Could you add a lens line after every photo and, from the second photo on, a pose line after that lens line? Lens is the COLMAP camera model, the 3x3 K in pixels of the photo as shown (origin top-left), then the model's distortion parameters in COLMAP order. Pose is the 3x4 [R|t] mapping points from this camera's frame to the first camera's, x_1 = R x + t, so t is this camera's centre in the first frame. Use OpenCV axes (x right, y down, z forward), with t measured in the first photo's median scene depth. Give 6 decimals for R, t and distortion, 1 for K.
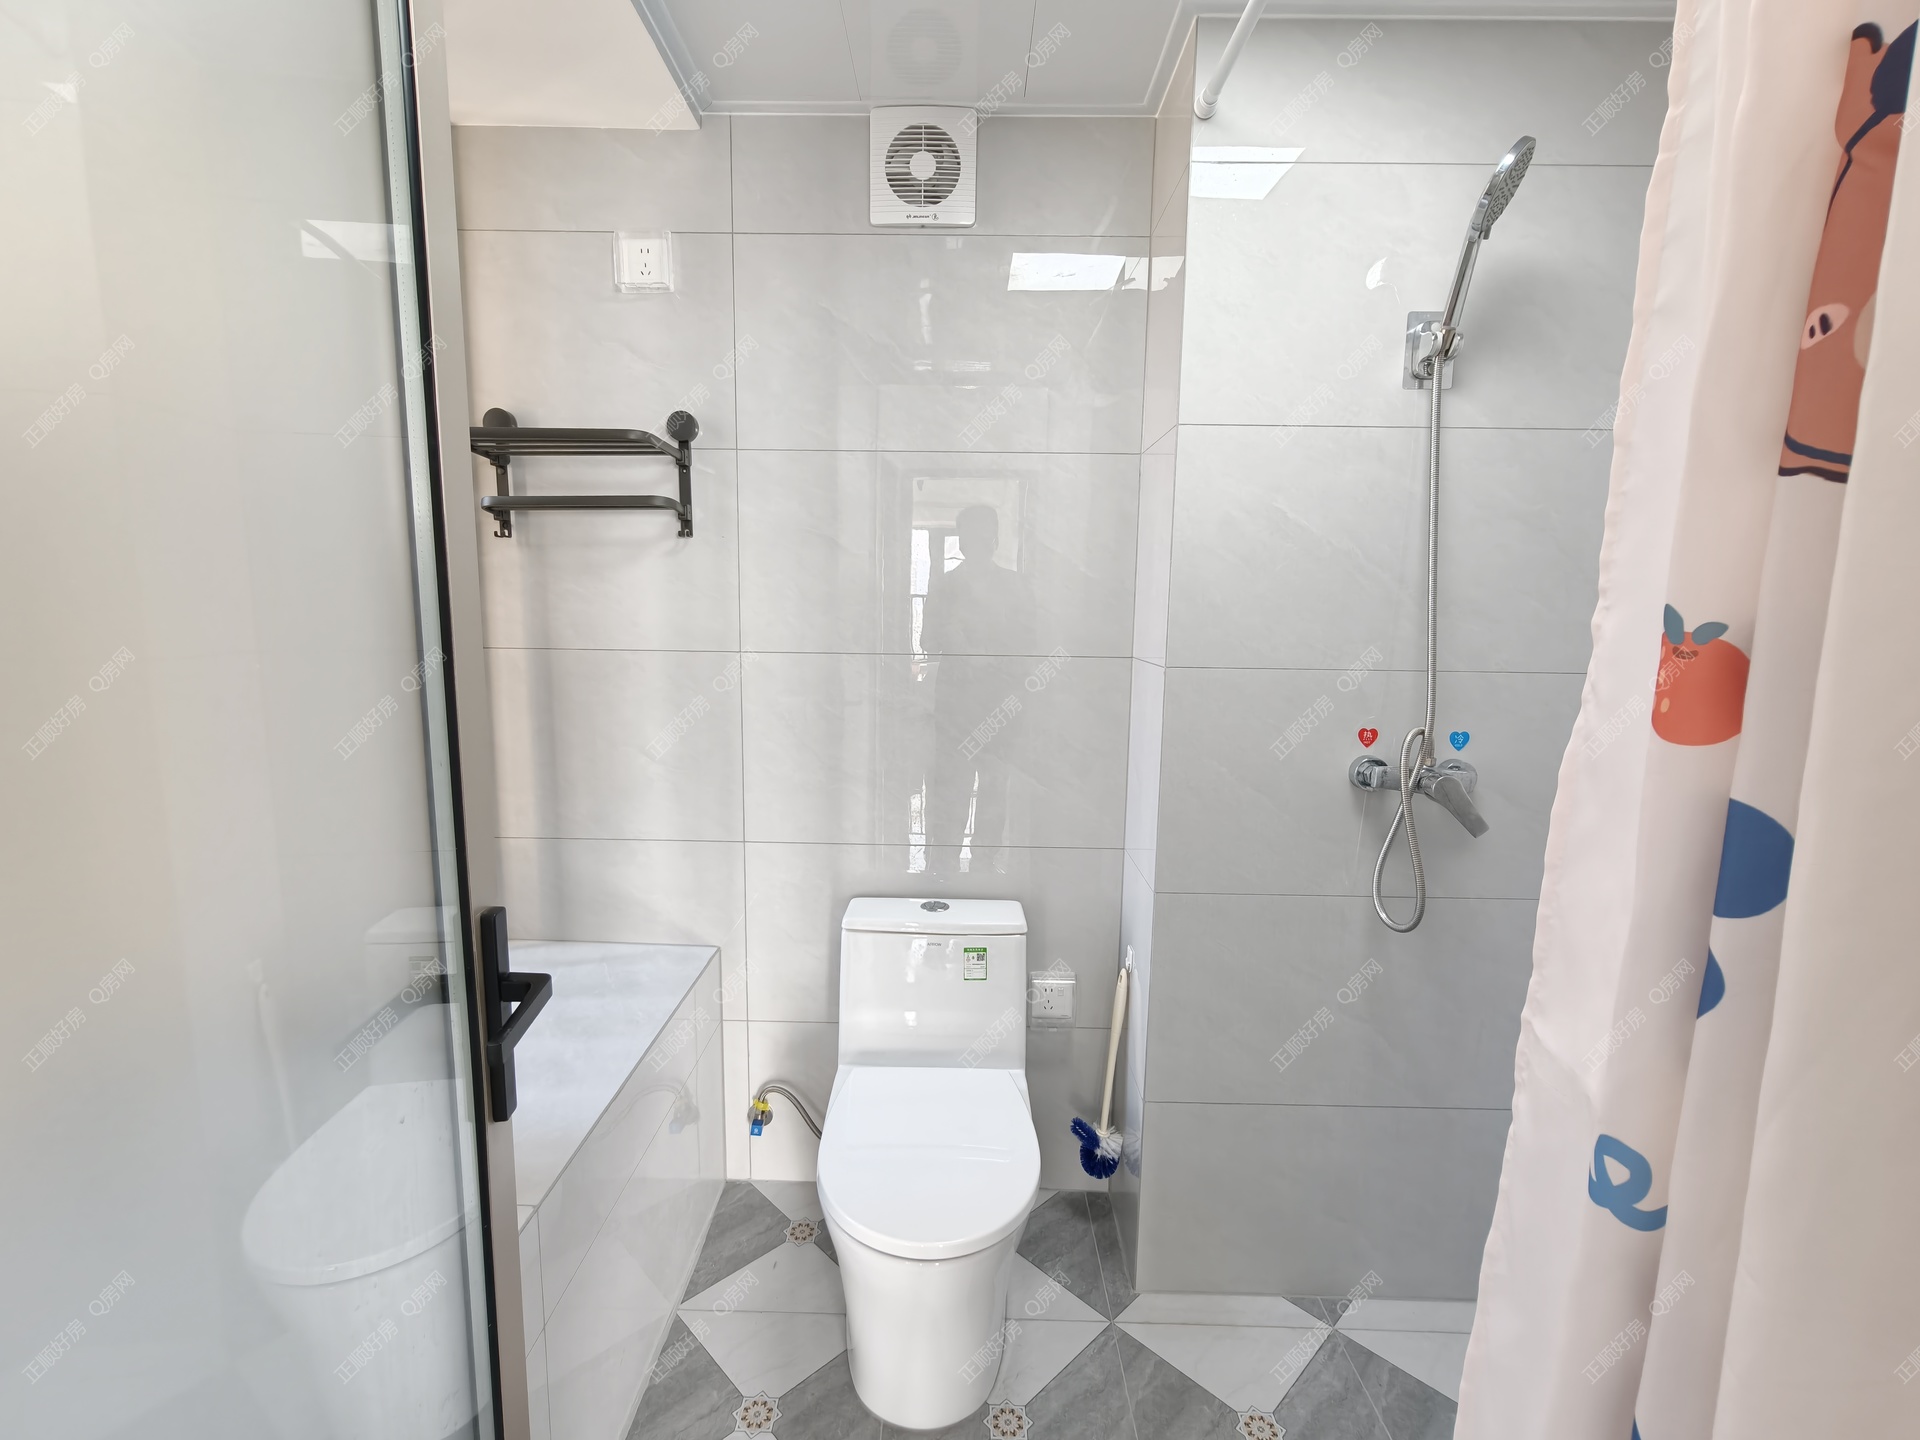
lens RADIAL K [[851.8, 0, 952.5], [0, 851.8, 727.0], [0, 0, 1]] dist [-0.000739, 0.000069]
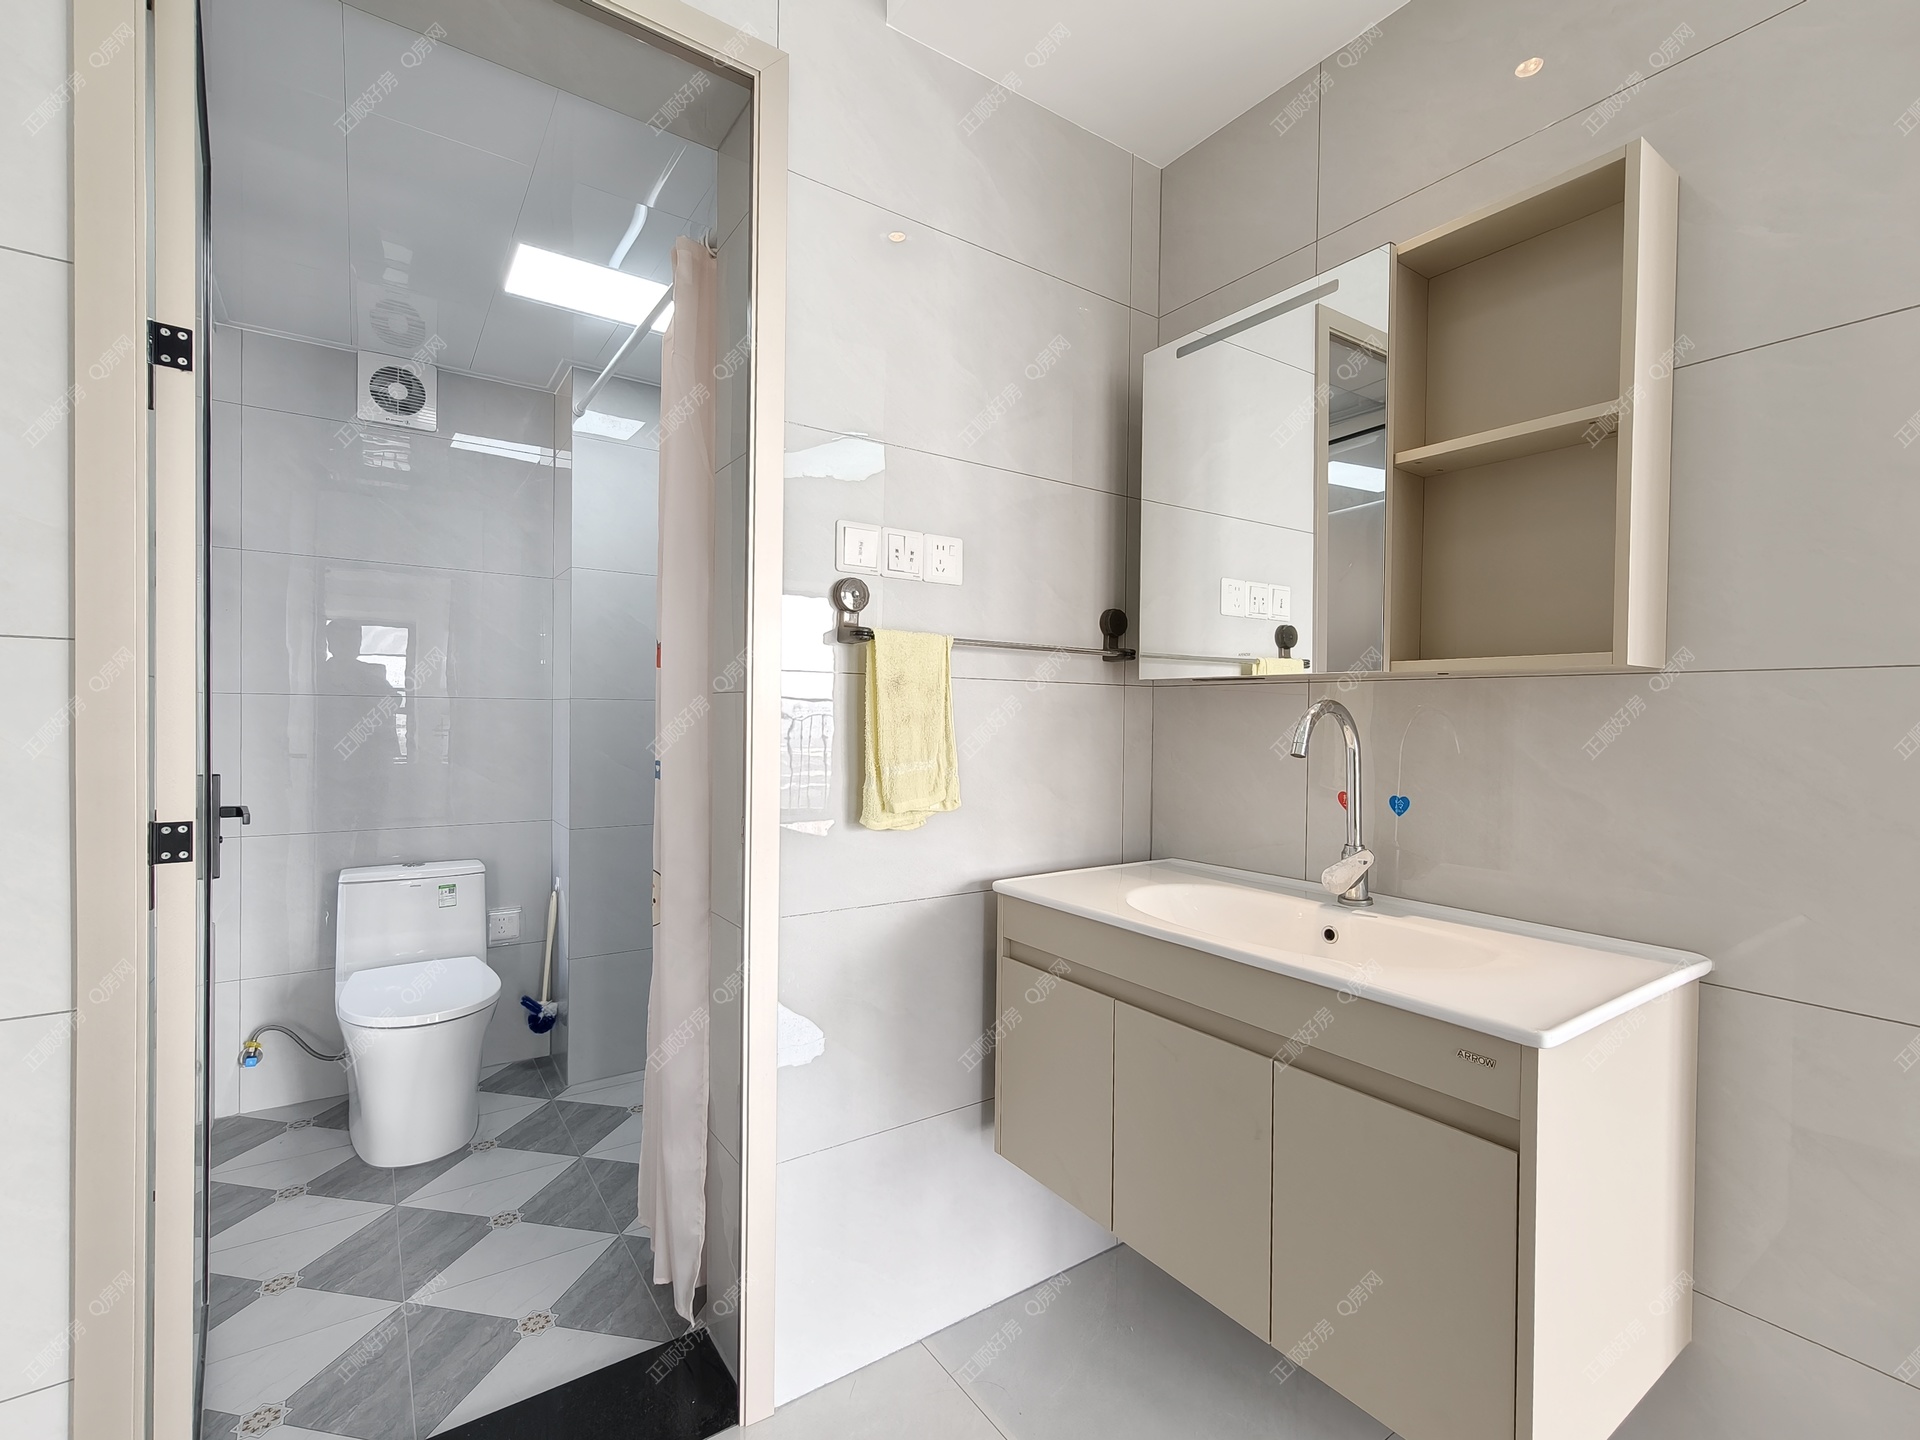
lens RADIAL K [[851.8, 0, 952.5], [0, 851.8, 727.0], [0, 0, 1]] dist [-0.000739, 0.000069]
pose [[0.814175, -0.012837, 0.580477, -0.113464], [0.080978, 0.992495, -0.091631, 0.184388], [-0.574944, 0.121609, 0.809105, -0.757014]]
